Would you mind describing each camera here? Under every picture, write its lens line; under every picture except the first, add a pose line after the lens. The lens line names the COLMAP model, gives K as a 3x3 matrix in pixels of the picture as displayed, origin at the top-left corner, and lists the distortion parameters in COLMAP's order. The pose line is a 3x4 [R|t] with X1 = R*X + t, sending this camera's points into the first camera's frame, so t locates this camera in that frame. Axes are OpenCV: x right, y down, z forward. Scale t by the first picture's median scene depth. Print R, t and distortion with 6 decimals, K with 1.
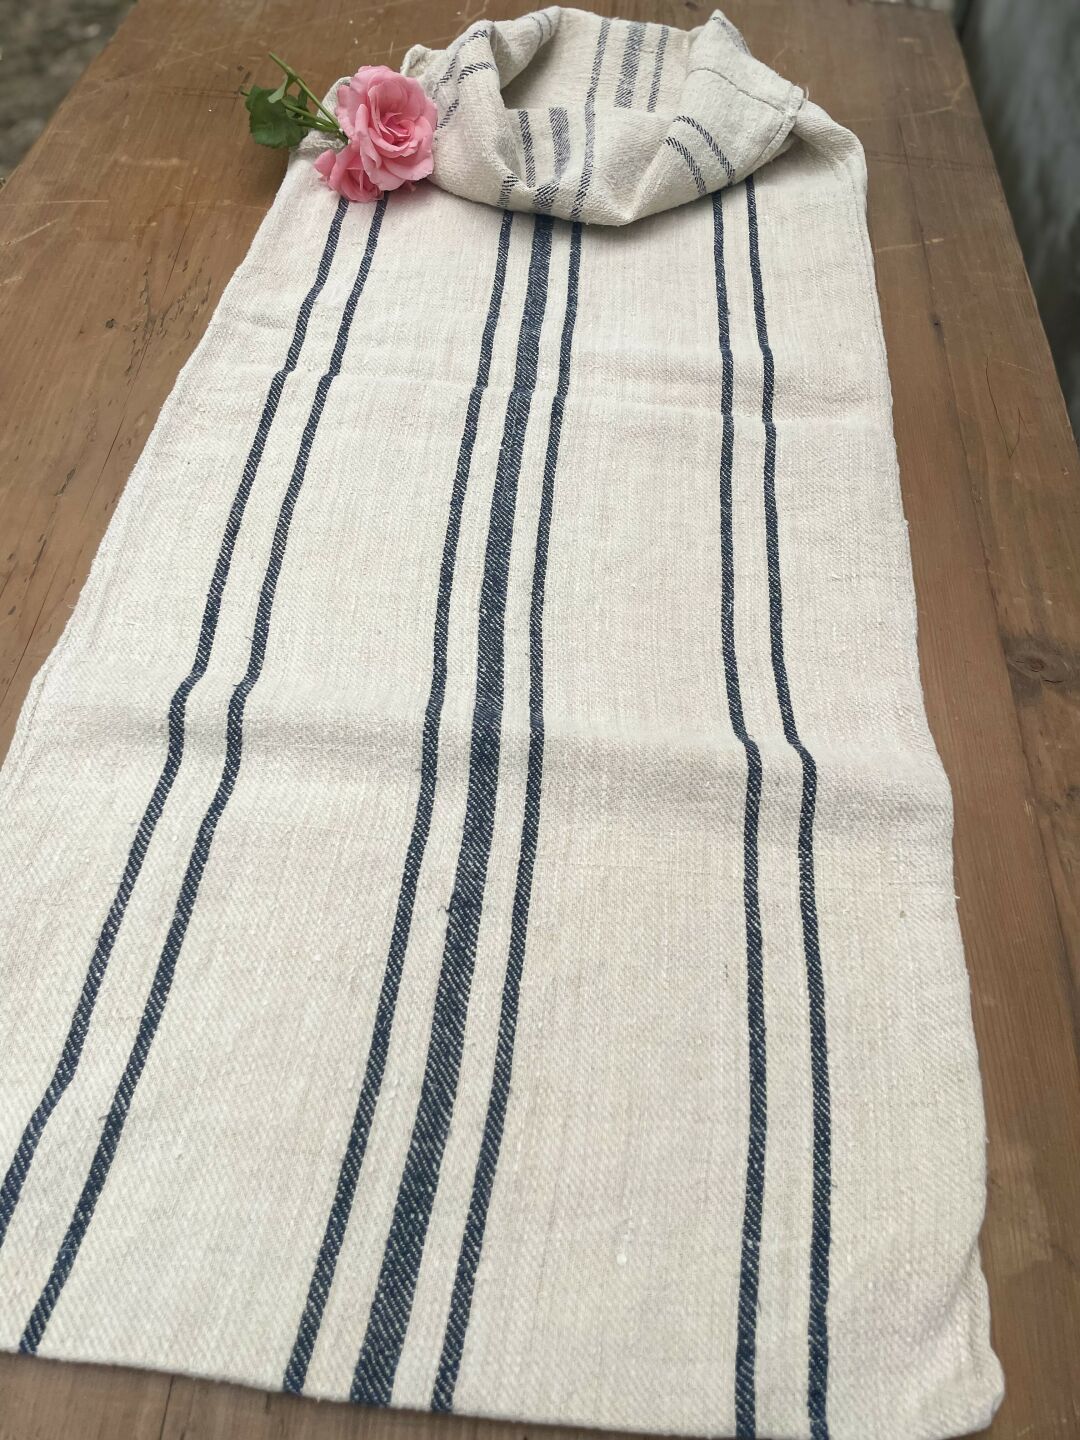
lens RADIAL K [[1104.9, 0, 554.5], [0, 1104.9, 715.8], [0, 0, 1]] dist [0.090196, -0.137144]
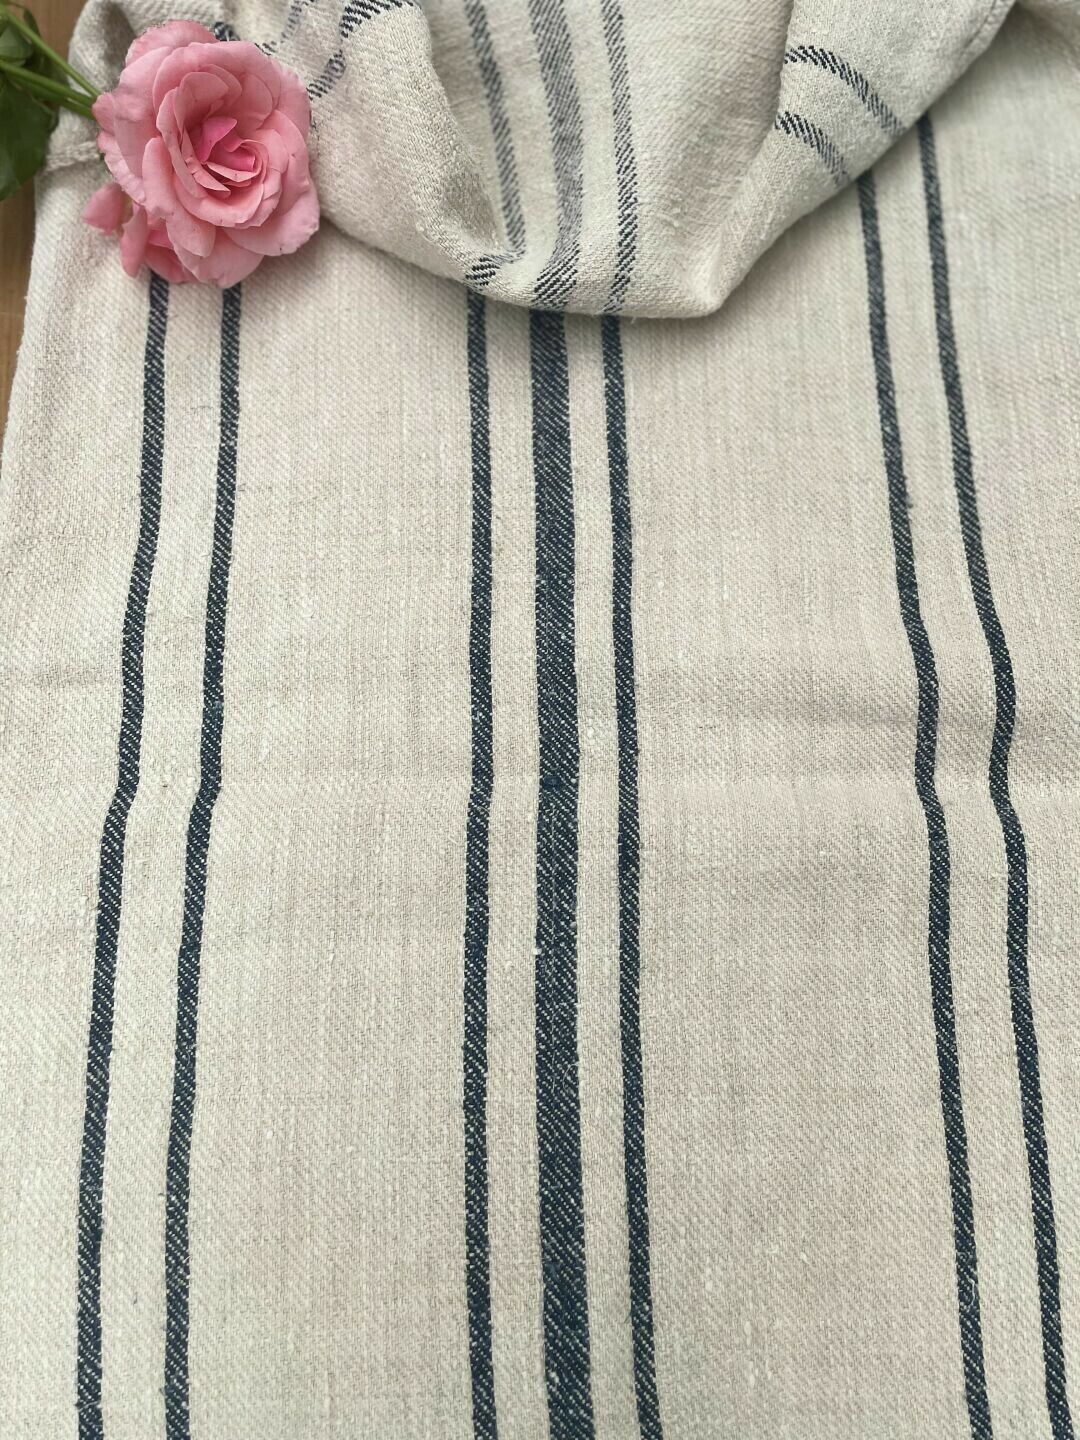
lens RADIAL K [[1104.9, 0, 554.5], [0, 1104.9, 715.8], [0, 0, 1]] dist [0.090196, -0.137144]
pose [[0.995505, -0.094264, -0.009193, -0.021598], [0.090270, 0.914971, 0.393293, -0.528951], [-0.028662, -0.392354, 0.919367, 0.498337]]
